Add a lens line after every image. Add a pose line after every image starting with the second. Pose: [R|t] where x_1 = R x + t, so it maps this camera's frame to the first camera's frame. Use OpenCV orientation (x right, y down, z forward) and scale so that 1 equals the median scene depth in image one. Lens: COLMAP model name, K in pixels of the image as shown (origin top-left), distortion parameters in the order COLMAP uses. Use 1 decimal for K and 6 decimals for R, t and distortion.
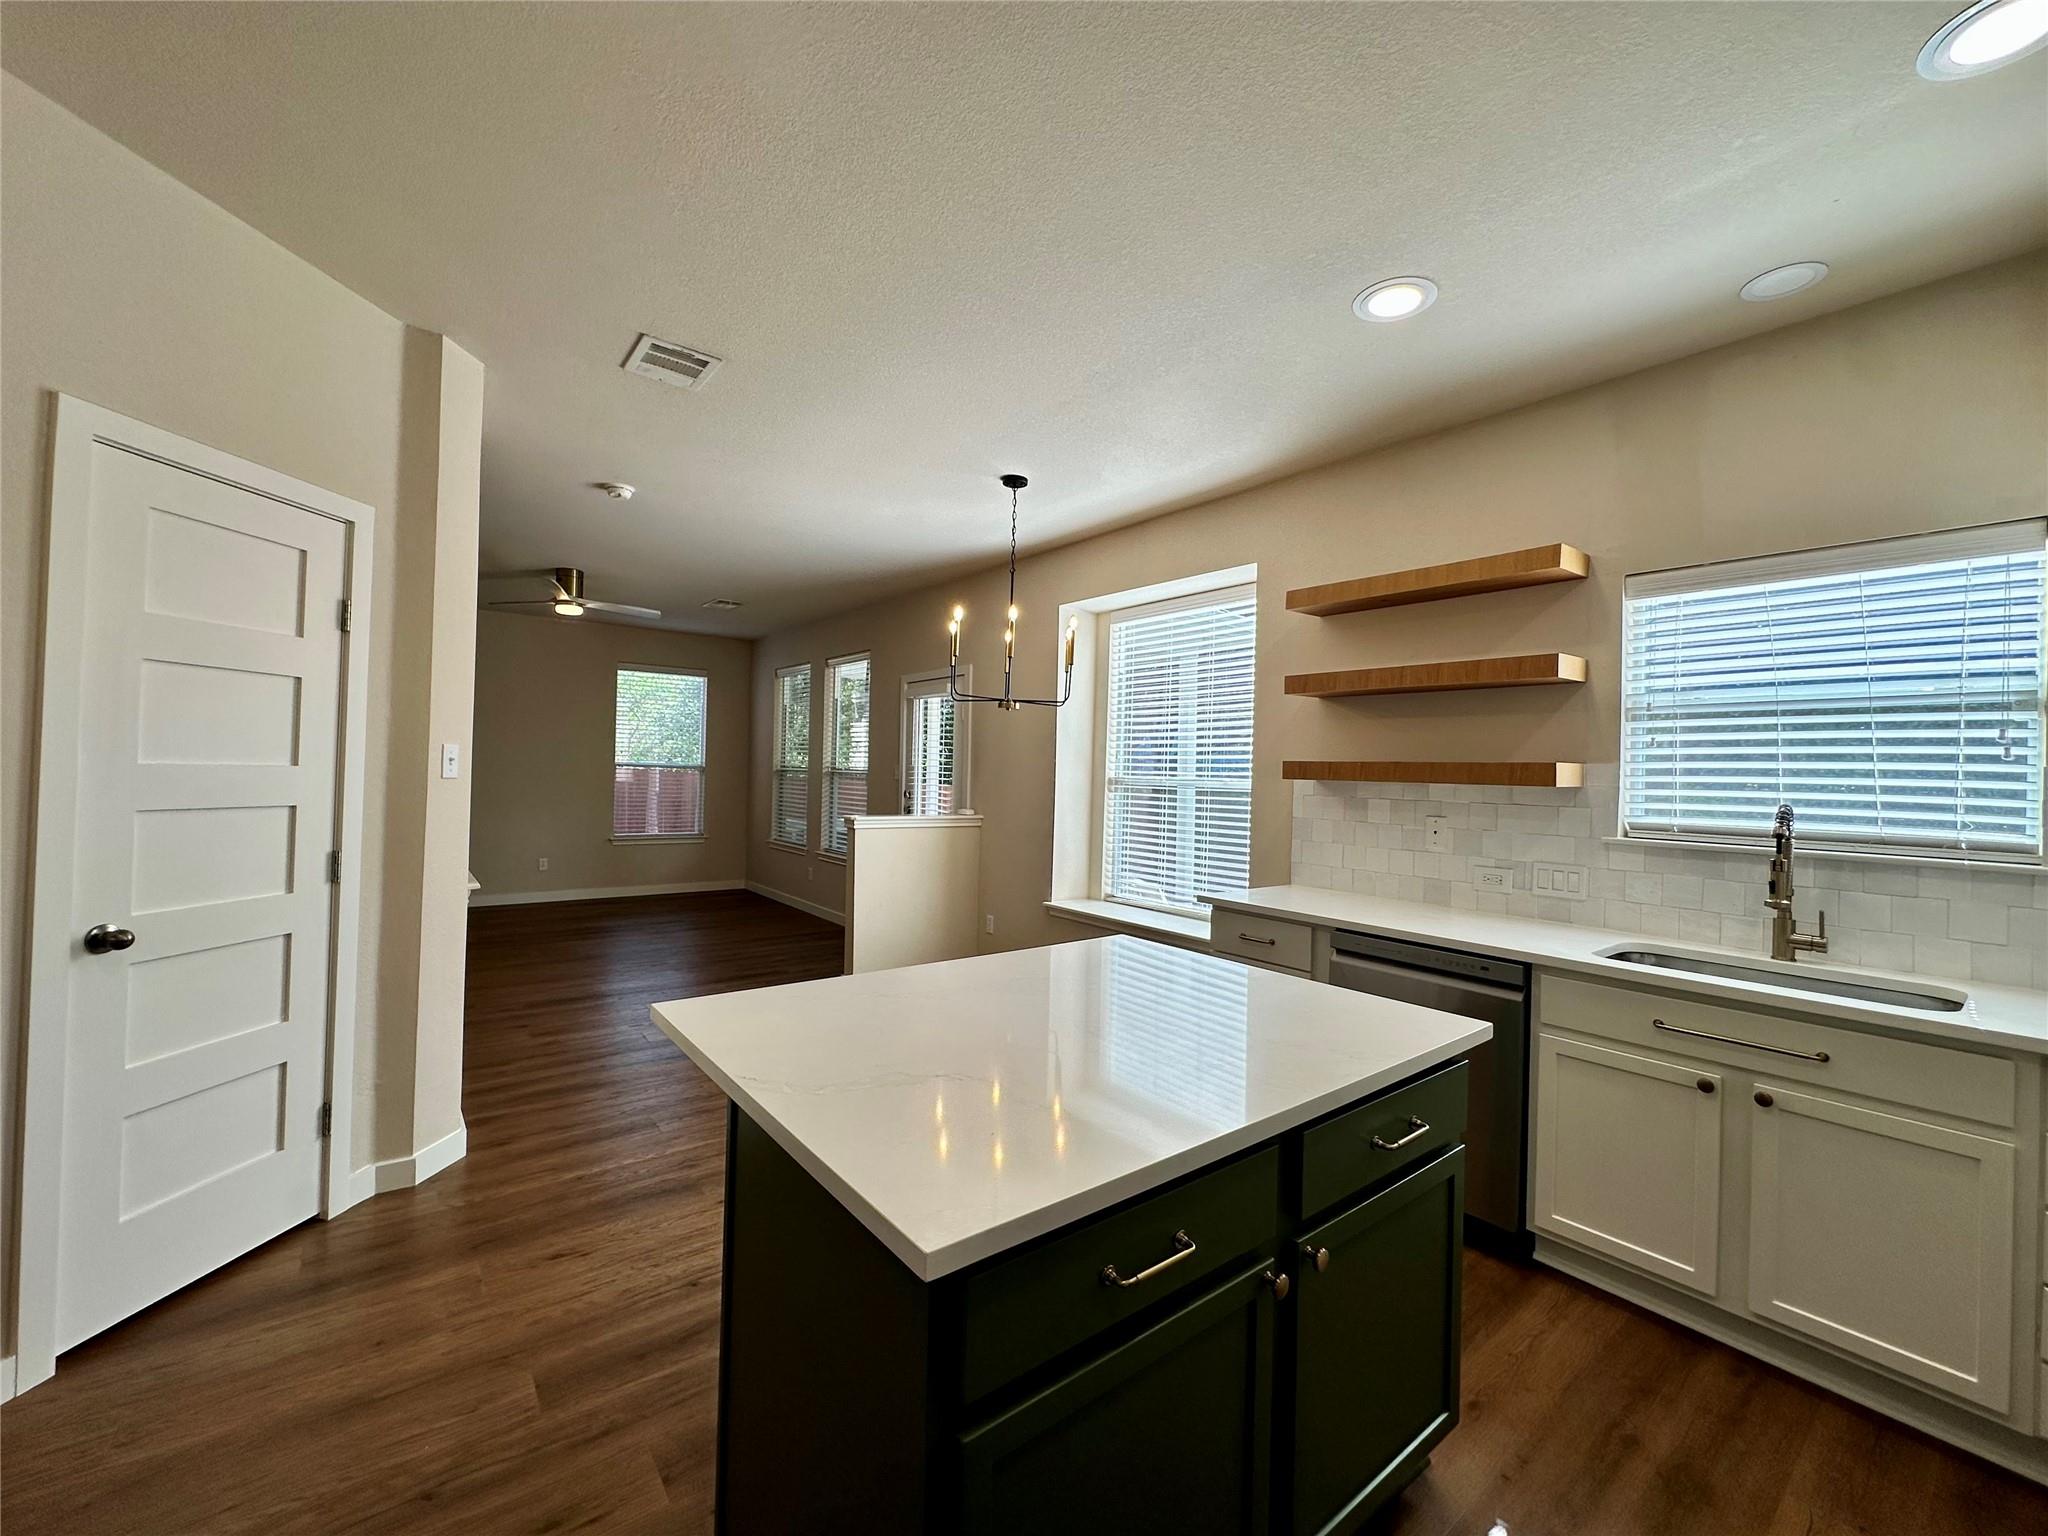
lens RADIAL K [[817.6, 0, 1028.8], [0, 817.6, 769.8], [0, 0, 1]] dist [-0.003010, 0.000372]
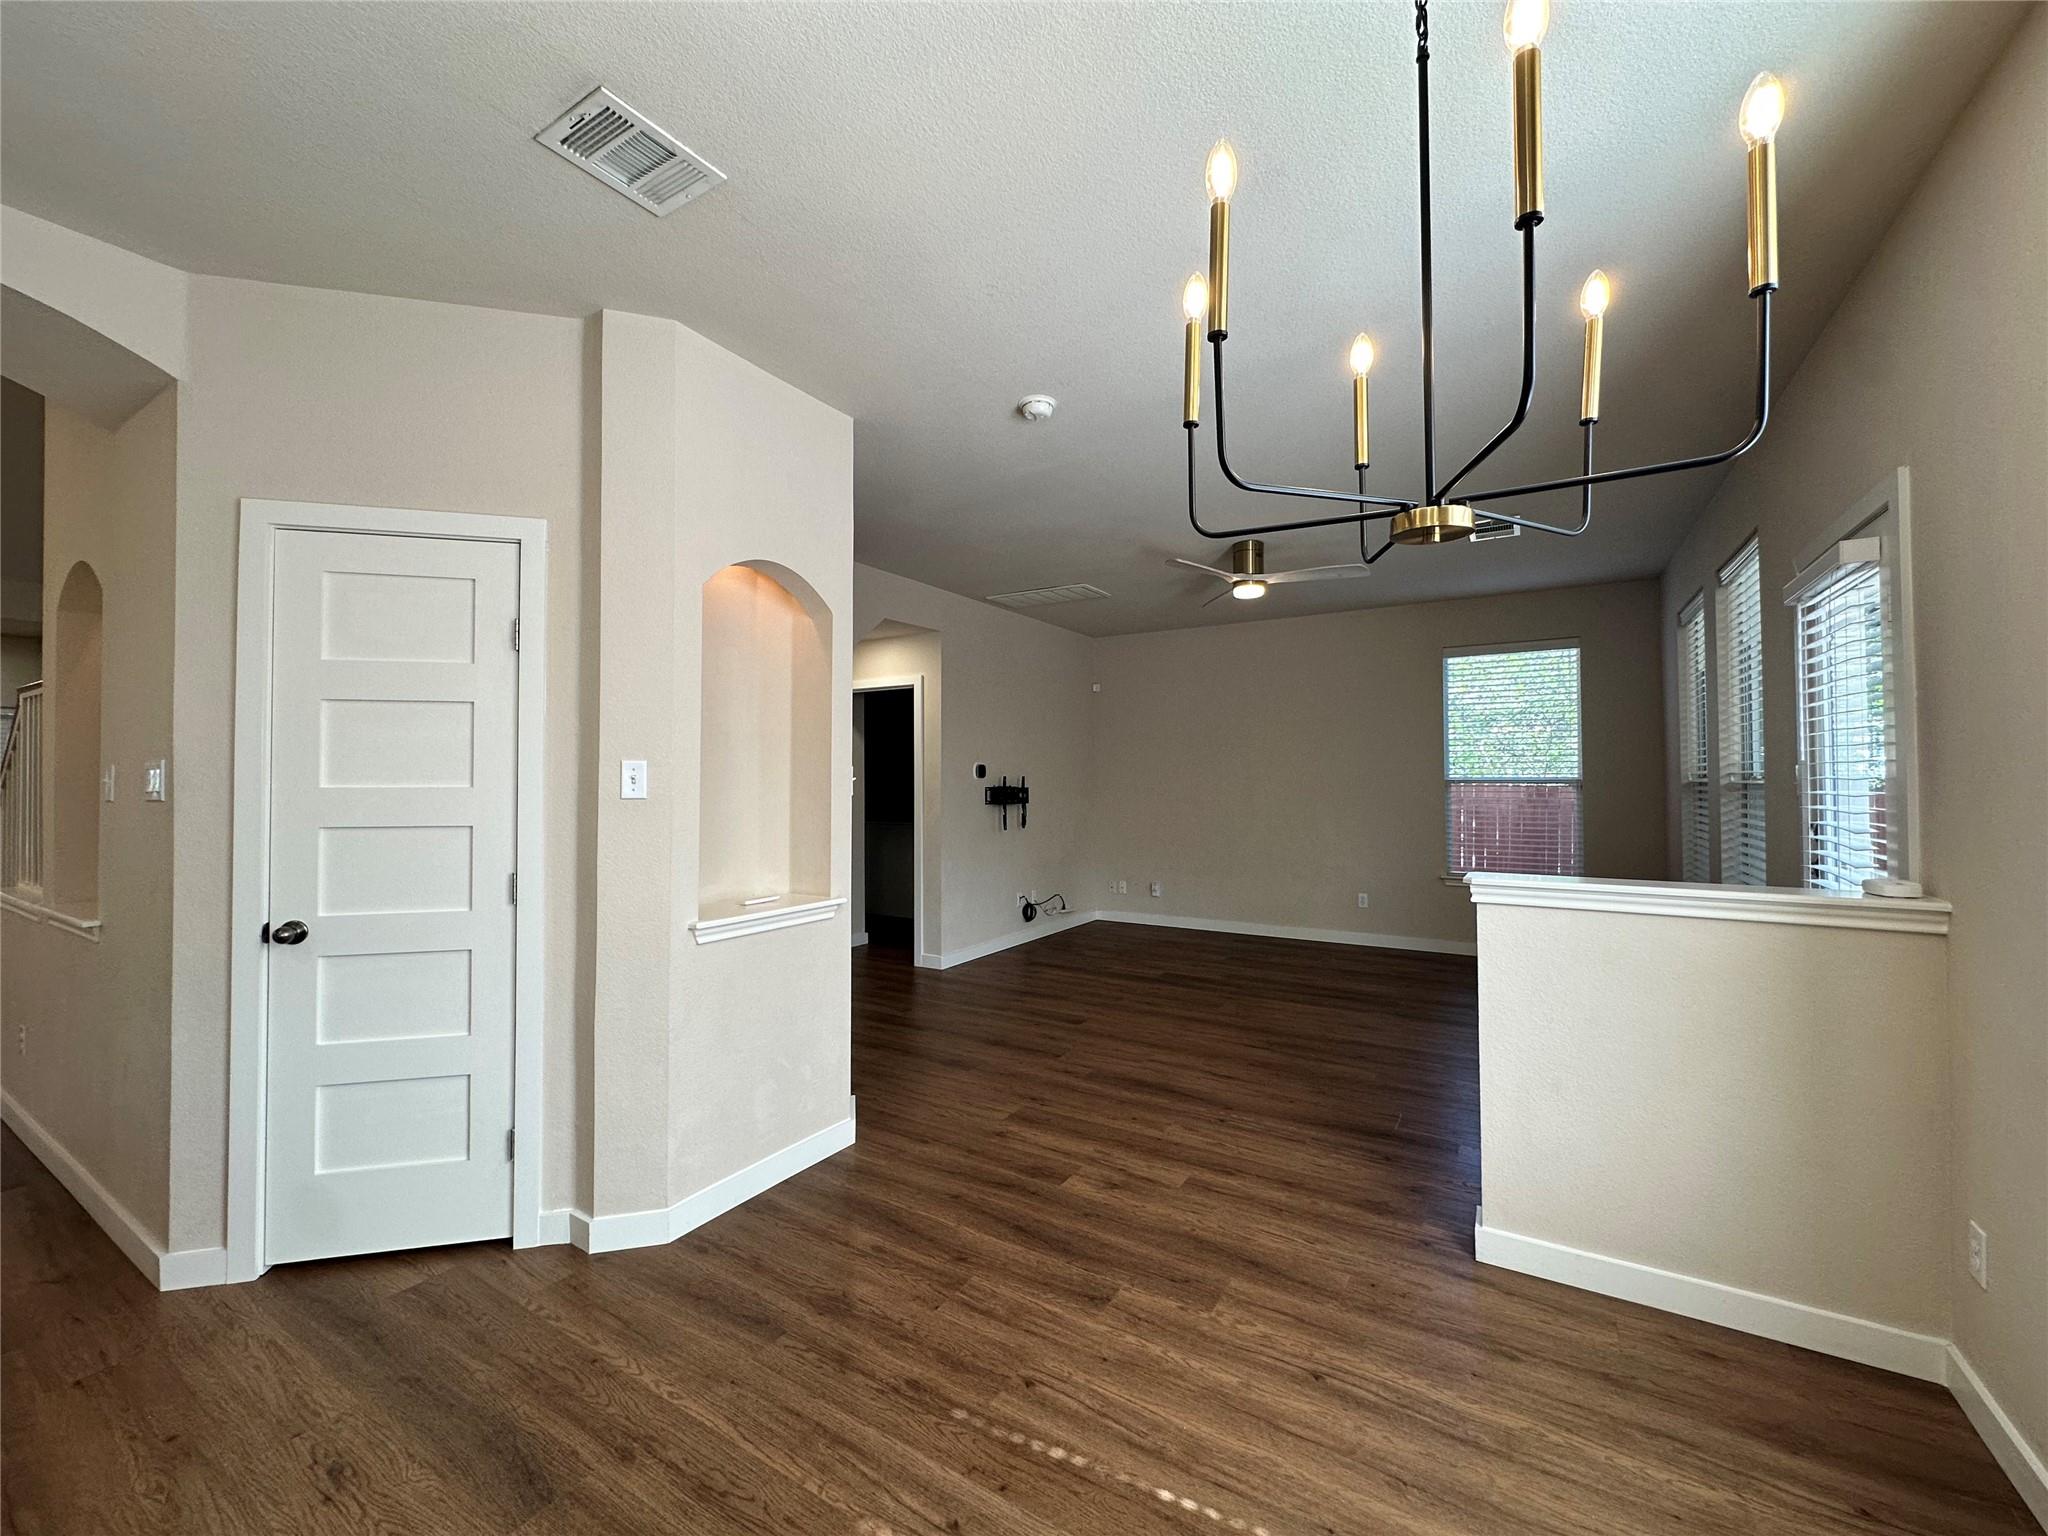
lens RADIAL K [[817.6, 0, 1017.3], [0, 817.6, 765.7], [0, 0, 1]] dist [-0.003010, 0.000372]
pose [[0.335869, -0.043971, -0.940882, 0.287560], [0.015007, 0.999033, -0.041332, 0.019277], [0.941789, -0.000237, 0.336204, 1.203495]]
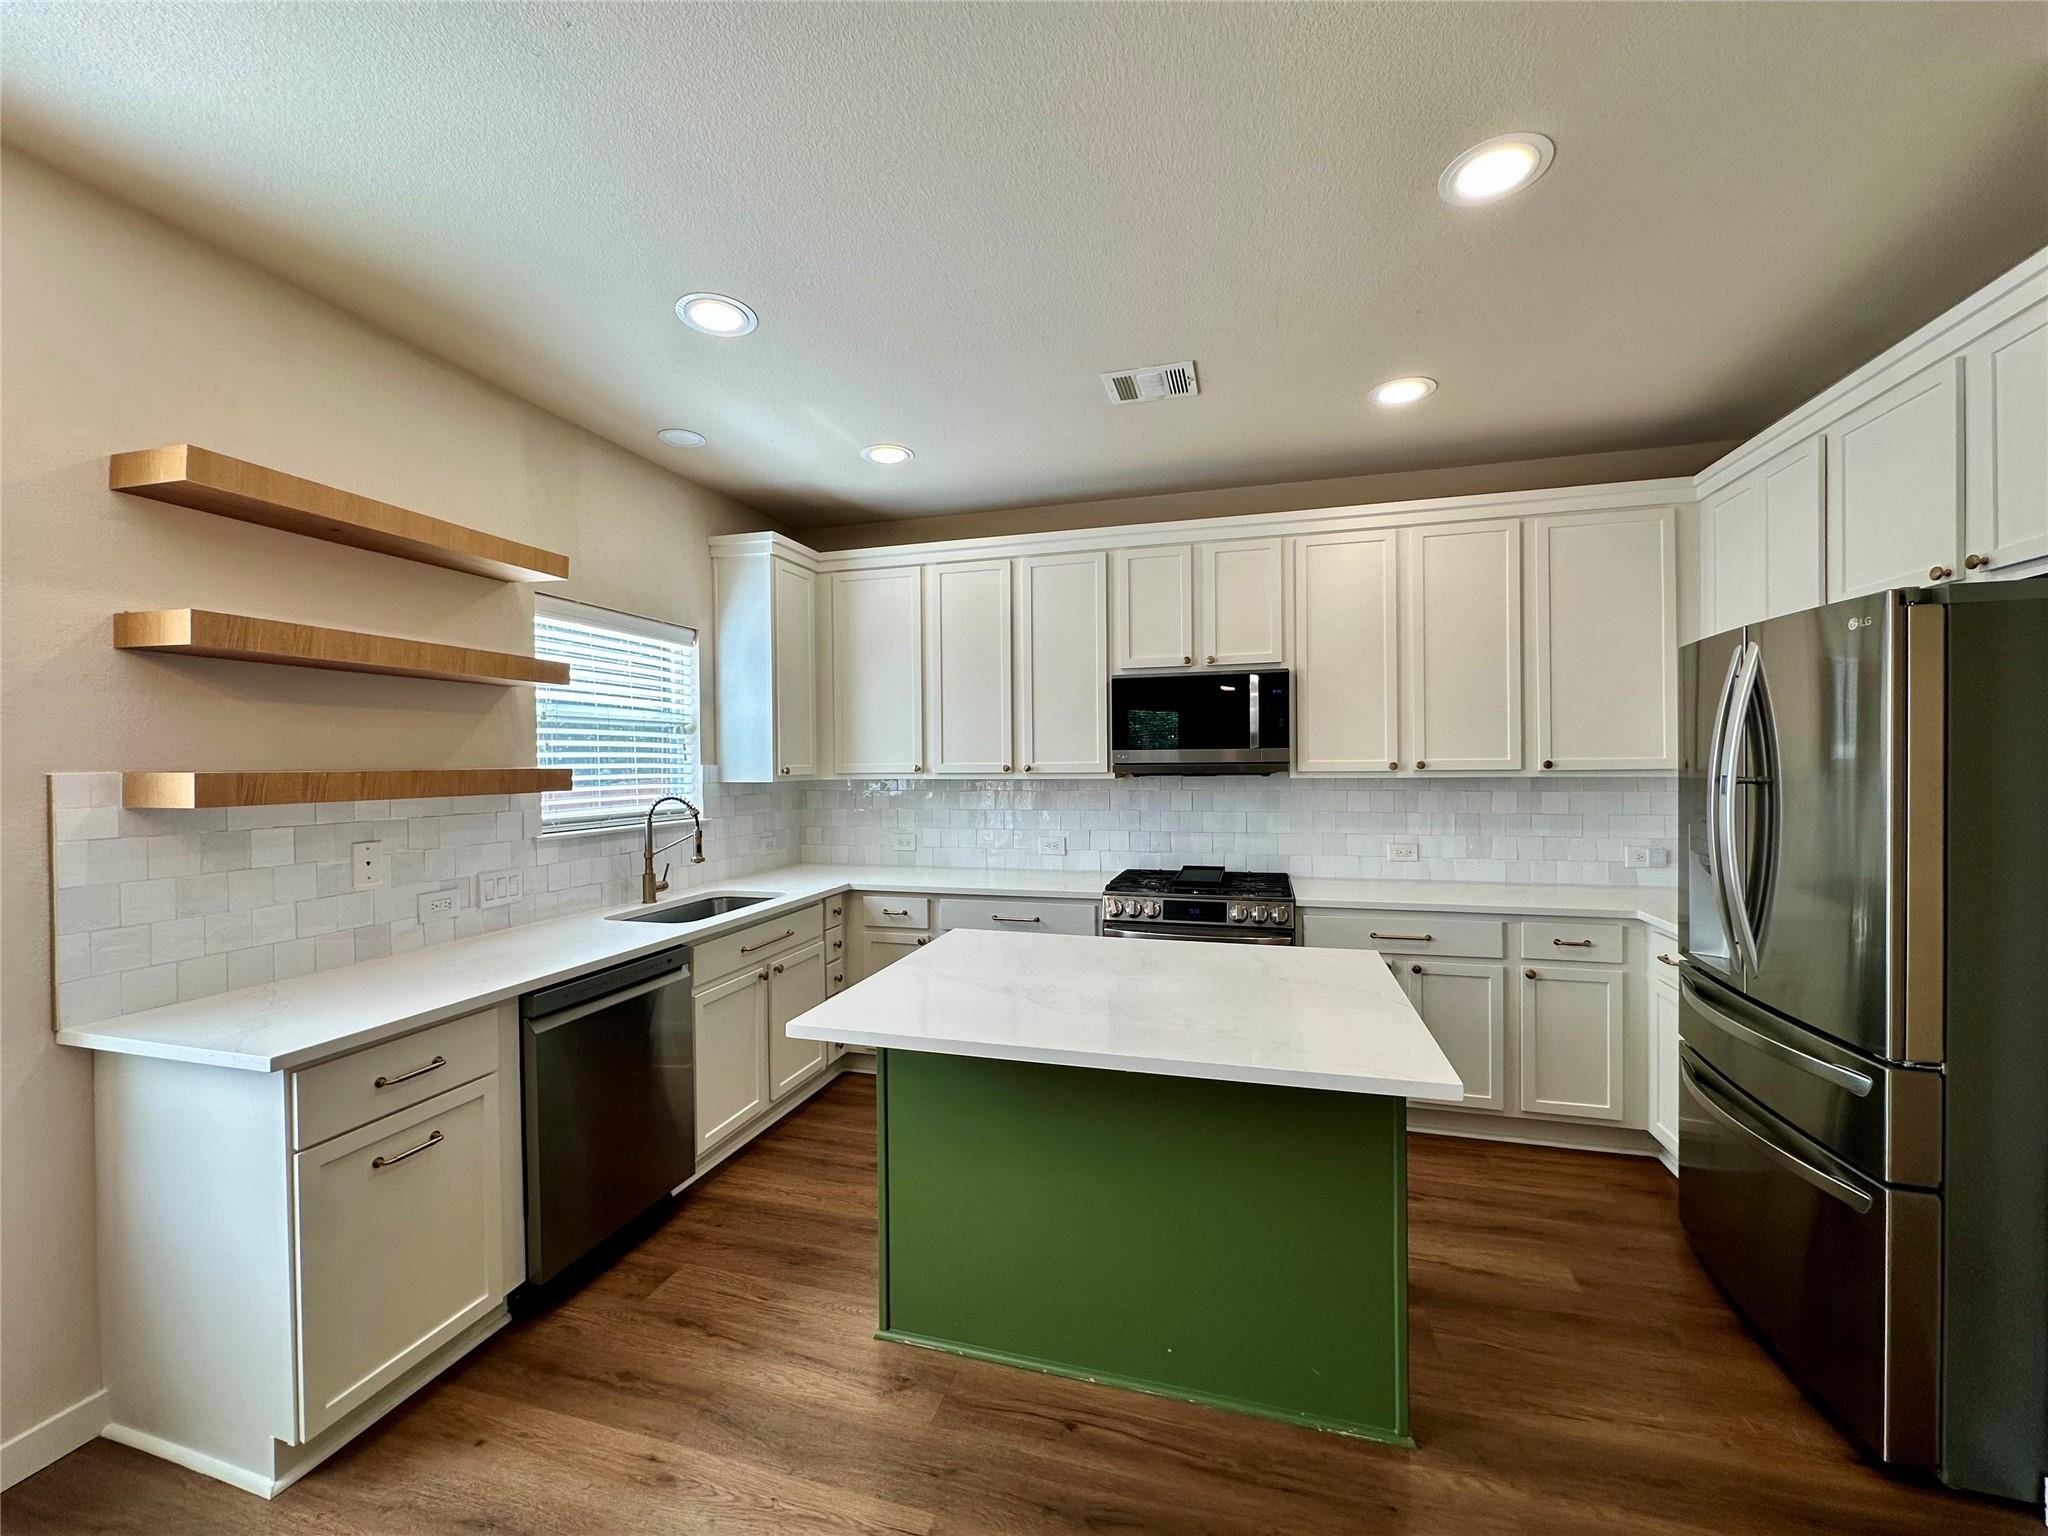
lens RADIAL K [[817.6, 0, 1025.6], [0, 817.6, 769.7], [0, 0, 1]] dist [-0.003010, 0.000372]
pose [[-0.579617, -0.029548, 0.814353, -0.571870], [-0.006512, 0.999478, 0.031630, -0.045868], [-0.814863, 0.013030, -0.579507, 1.198632]]
